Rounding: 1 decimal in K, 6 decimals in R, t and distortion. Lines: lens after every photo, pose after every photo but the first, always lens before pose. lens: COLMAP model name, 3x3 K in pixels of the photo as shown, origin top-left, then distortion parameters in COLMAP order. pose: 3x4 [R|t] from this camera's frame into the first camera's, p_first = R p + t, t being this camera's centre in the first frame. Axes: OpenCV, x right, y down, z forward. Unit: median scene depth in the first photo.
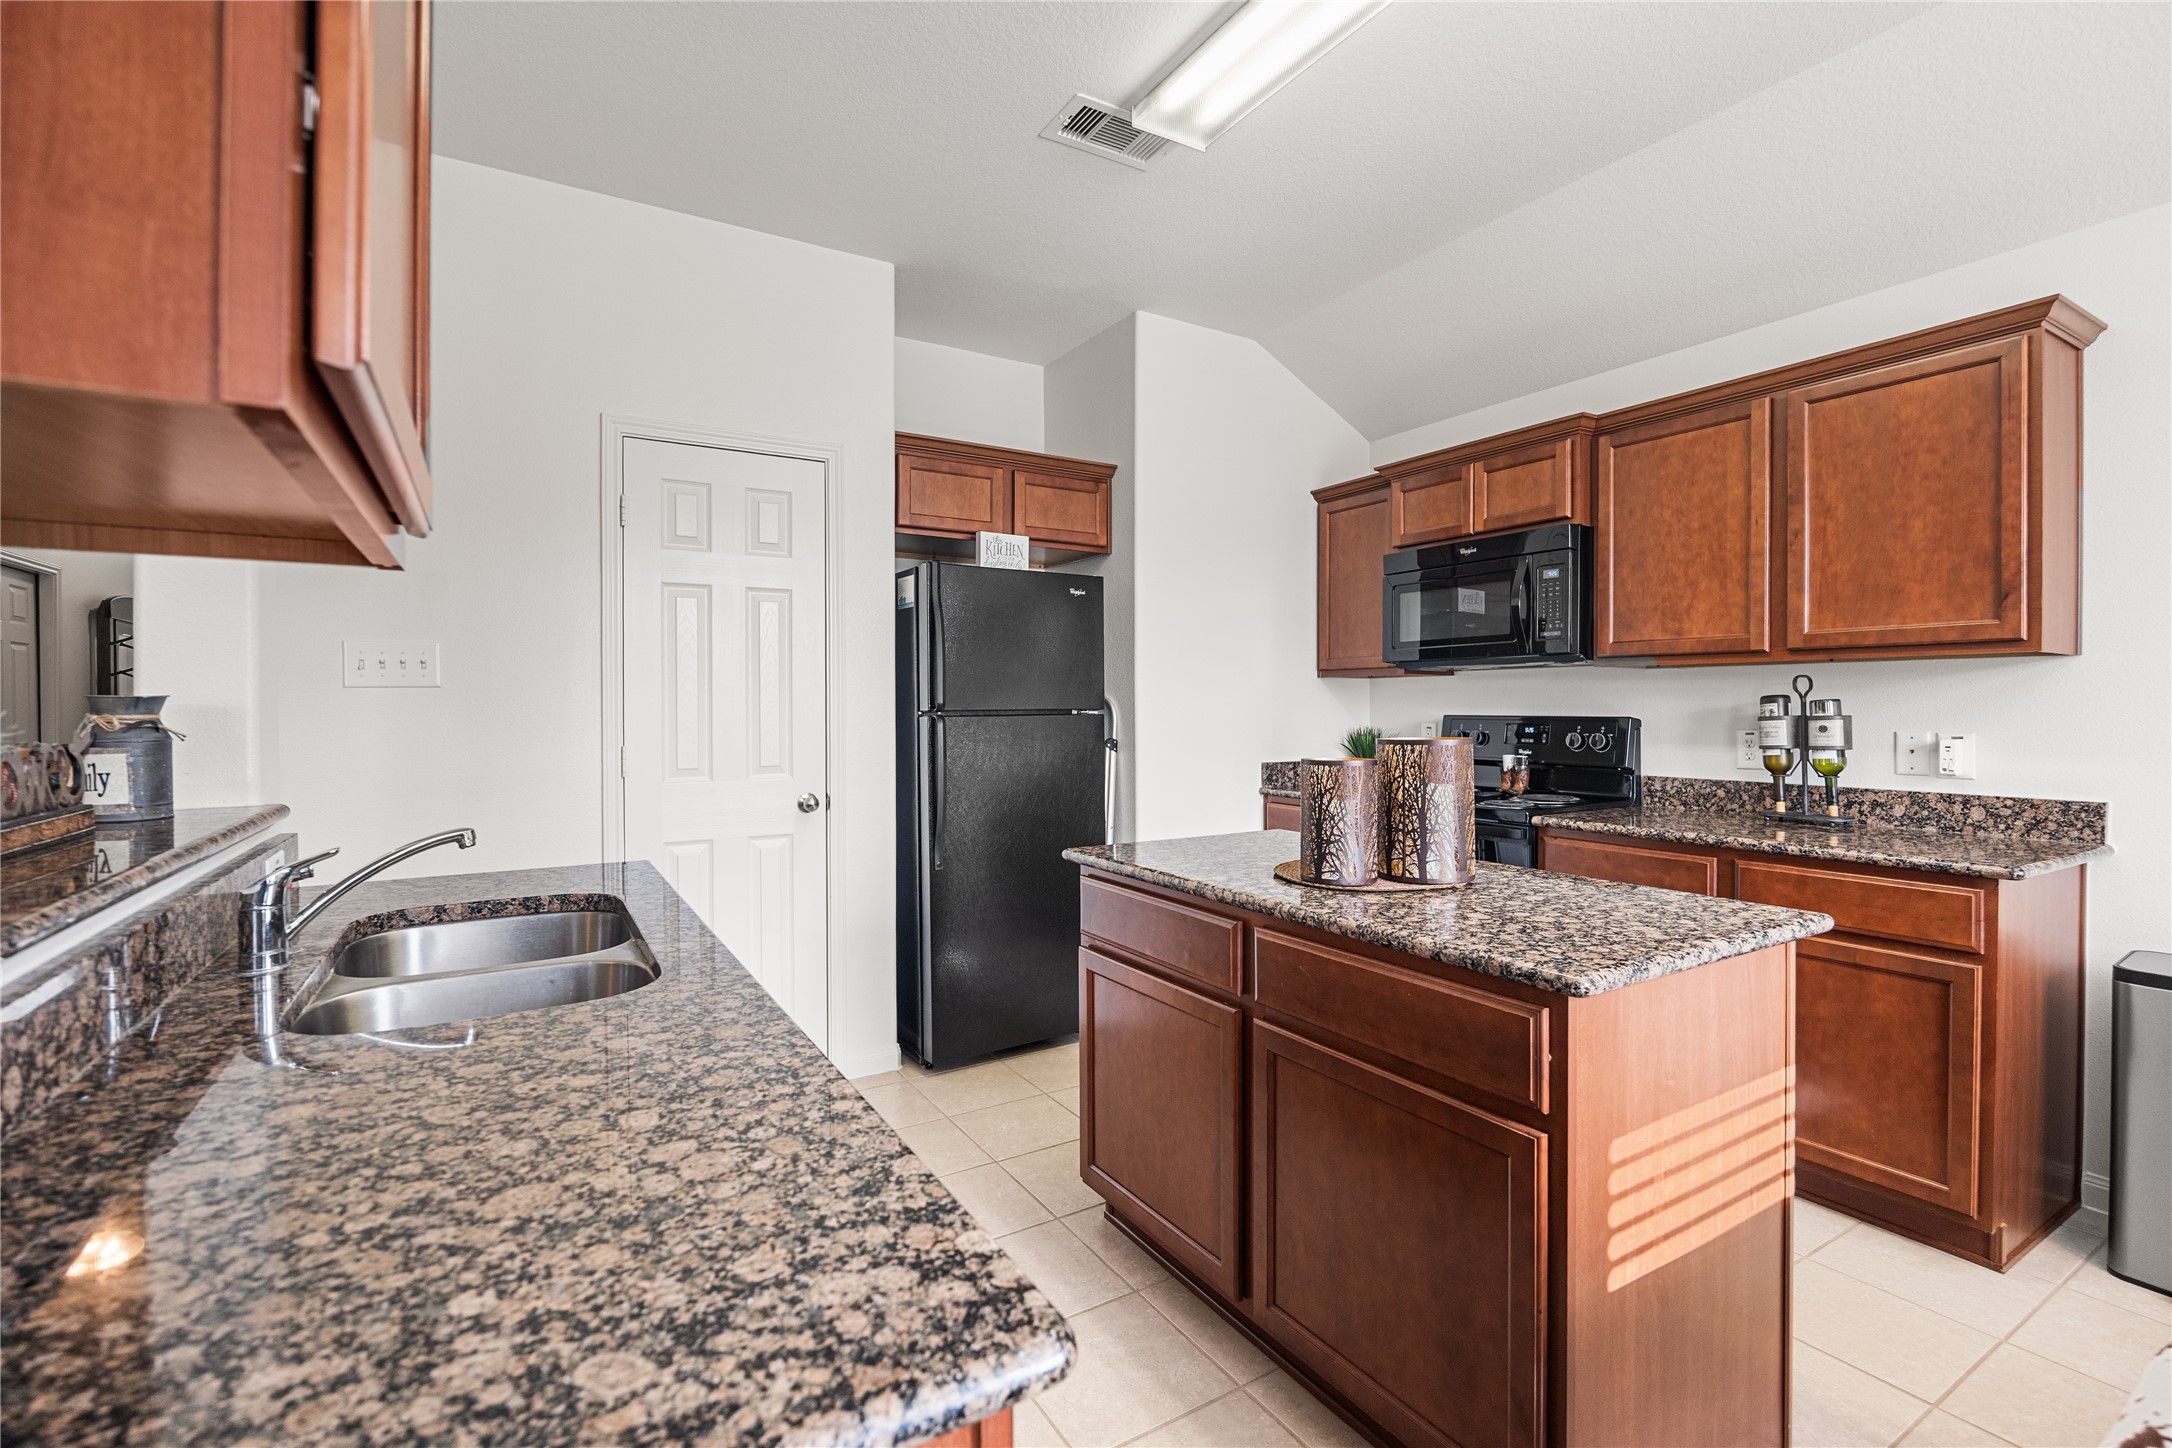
lens RADIAL K [[961.6, 0, 1076.0], [0, 961.6, 714.3], [0, 0, 1]] dist [-0.009922, 0.000277]
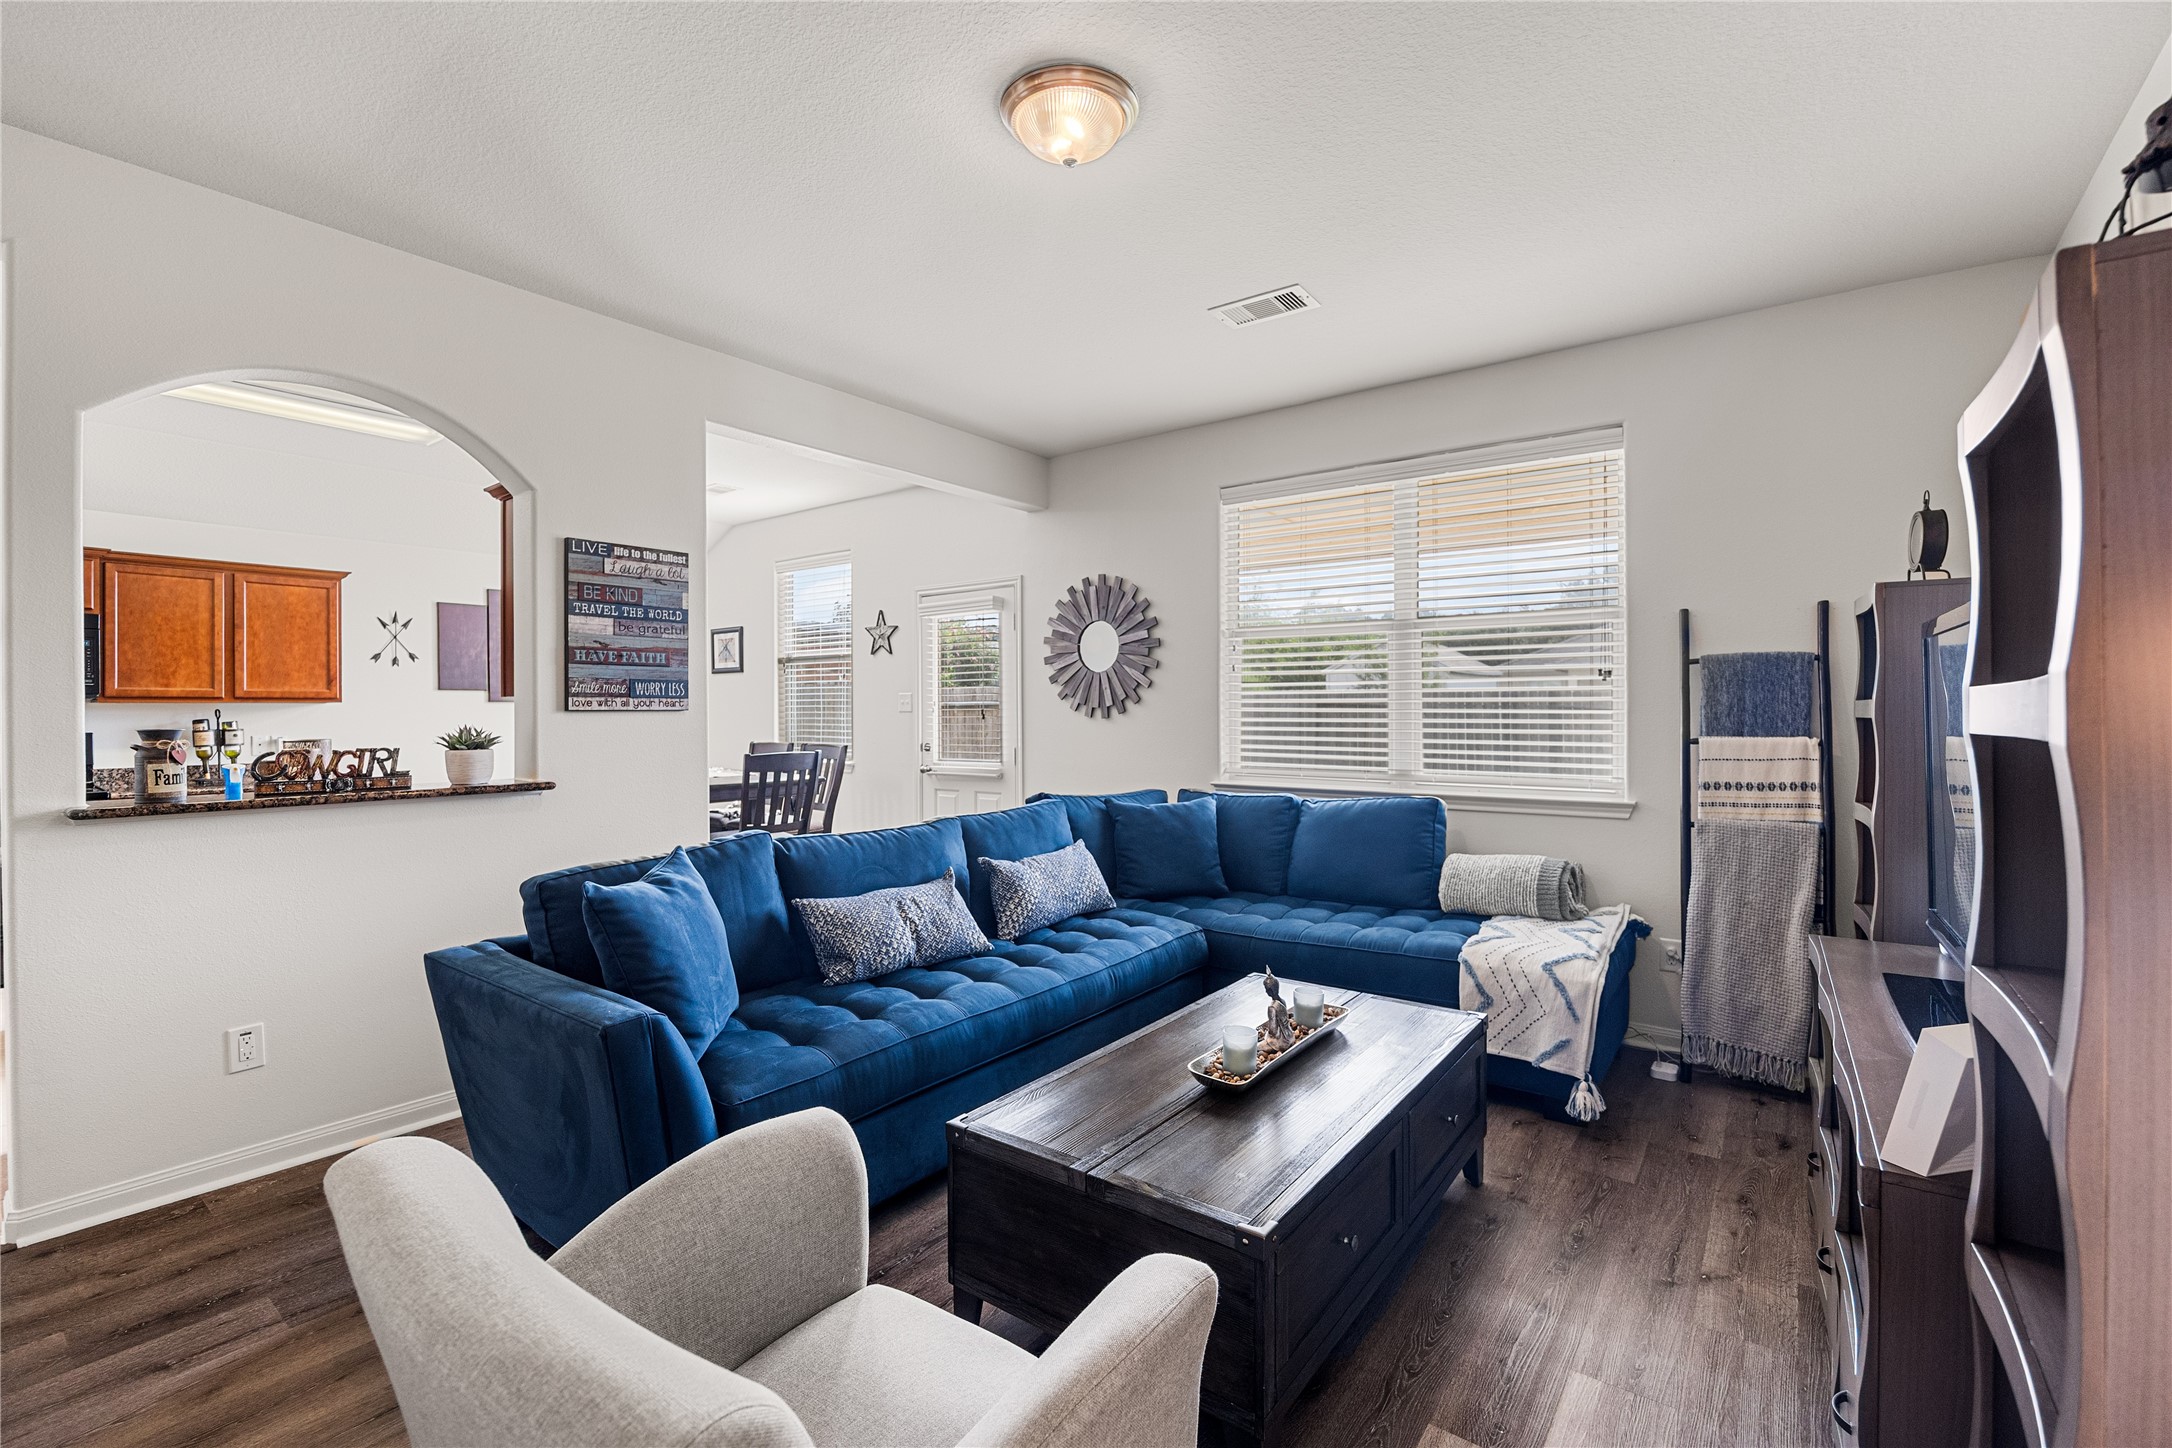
lens RADIAL K [[948.4, 0, 1074.1], [0, 948.4, 718.1], [0, 0, 1]] dist [-0.014794, 0.000433]
pose [[-0.366071, -0.005549, 0.930570, -1.762905], [0.012794, 0.999858, 0.010995, -0.021352], [-0.930499, 0.015930, -0.365948, 0.049559]]
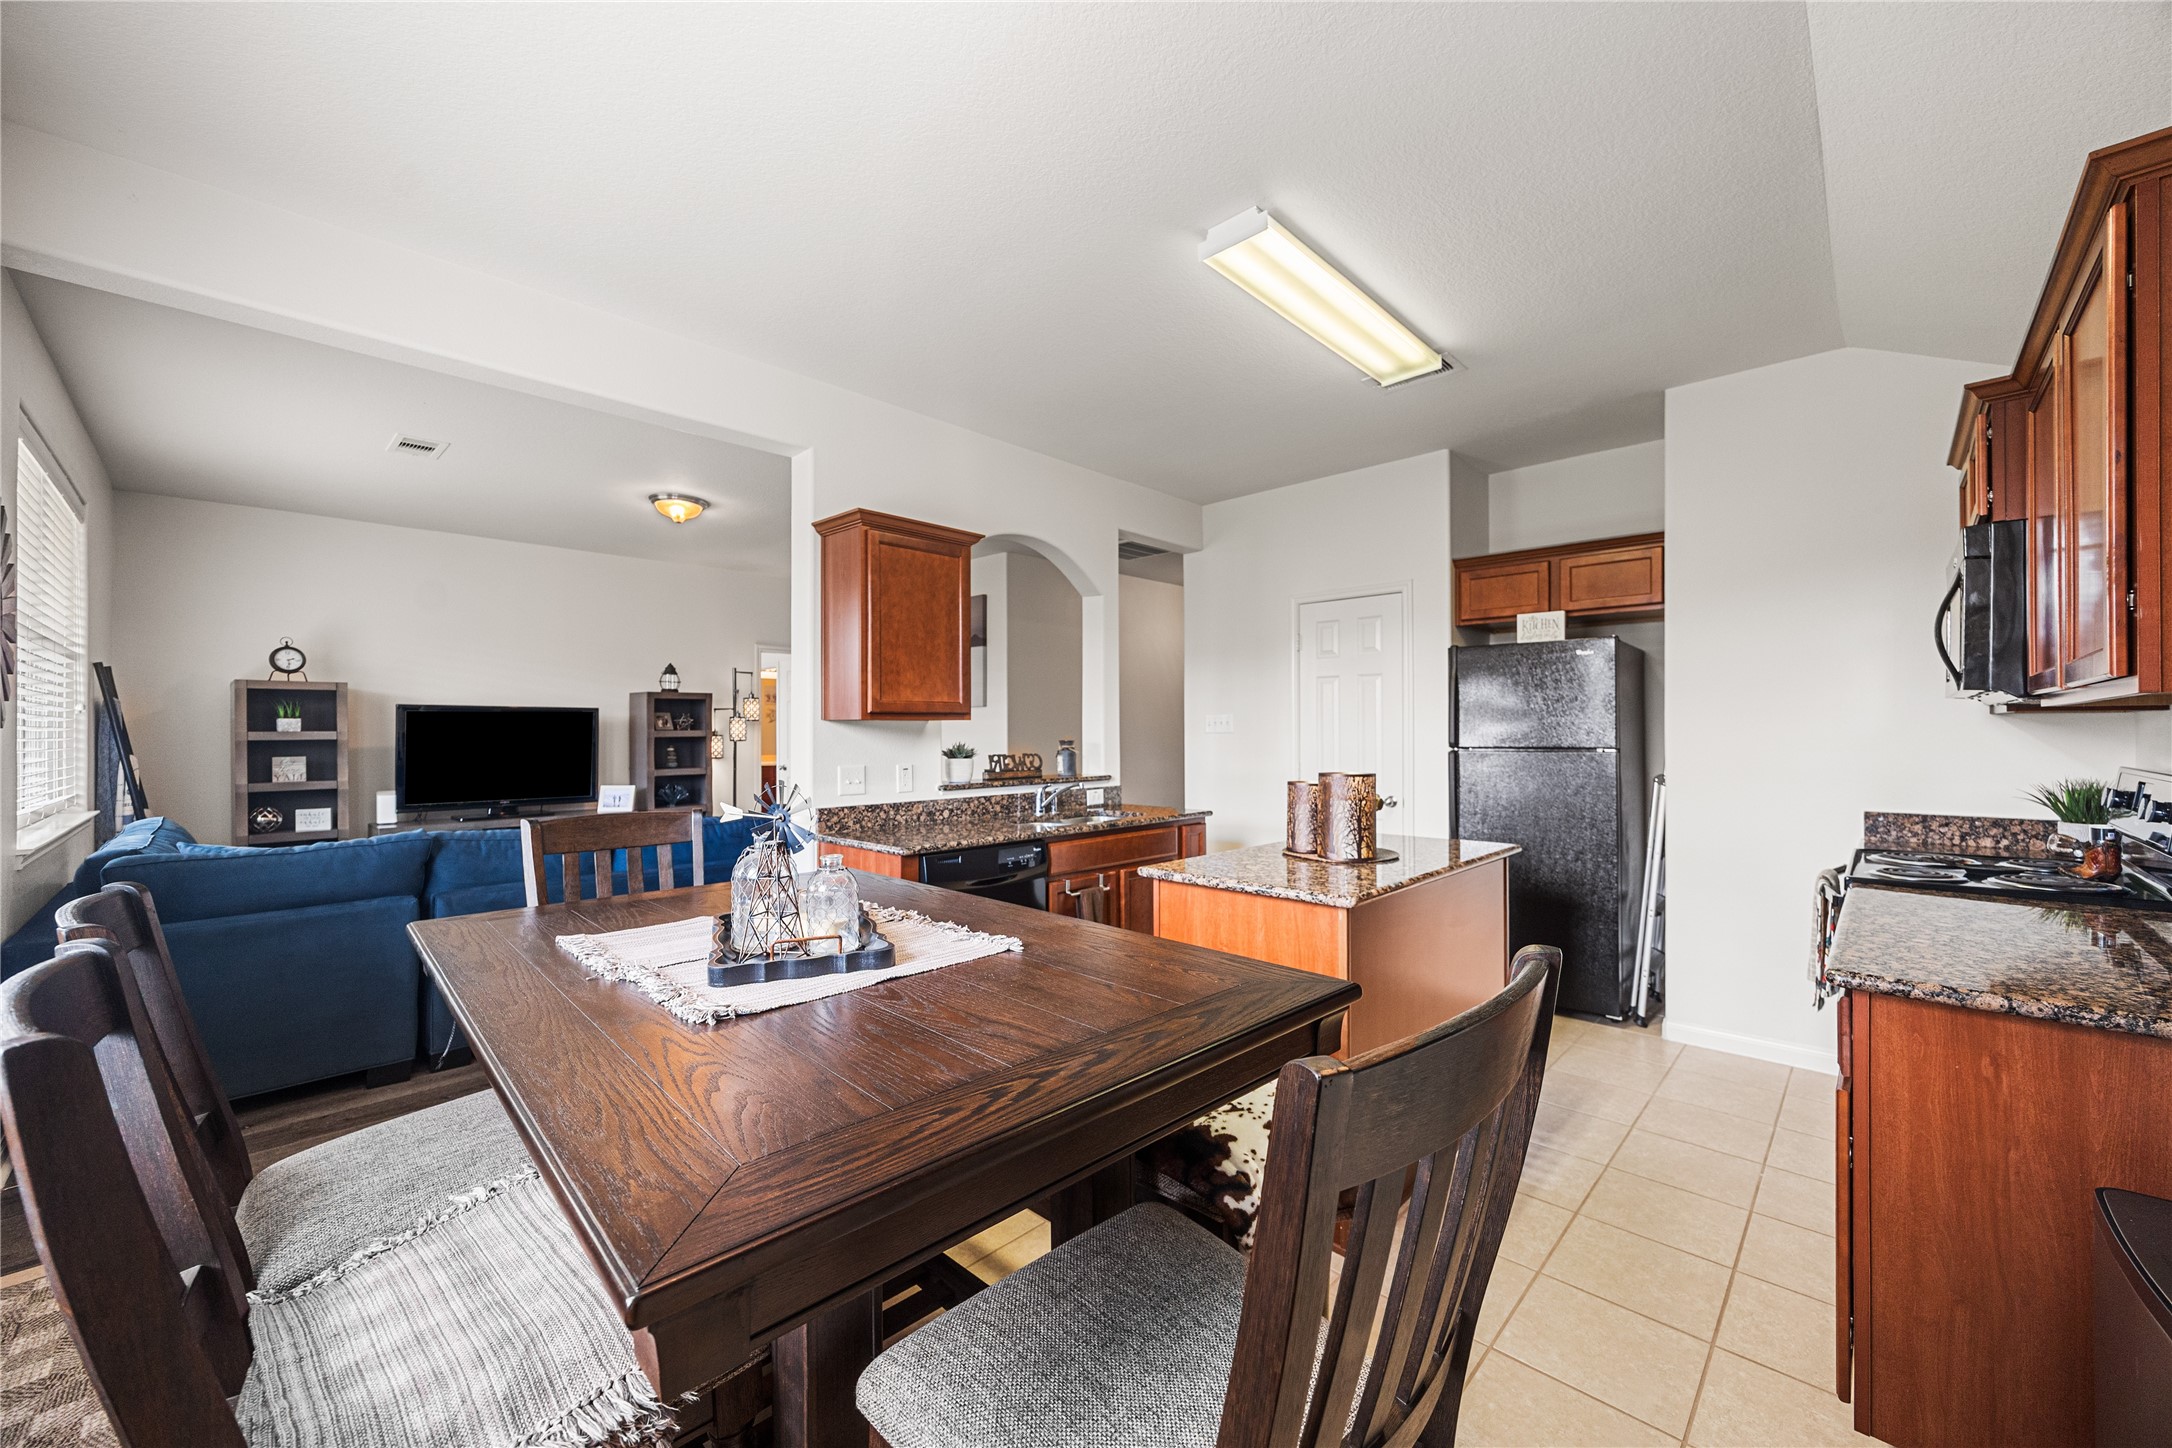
lens RADIAL K [[834.6, 0, 1082.0], [0, 834.6, 726.8], [0, 0, 1]] dist [-0.000325, -0.000058]
pose [[0.260963, -0.003229, -0.965343, 1.116738], [-0.005589, 0.999973, -0.004856, -0.030206], [0.965333, 0.006662, 0.260938, 0.133963]]
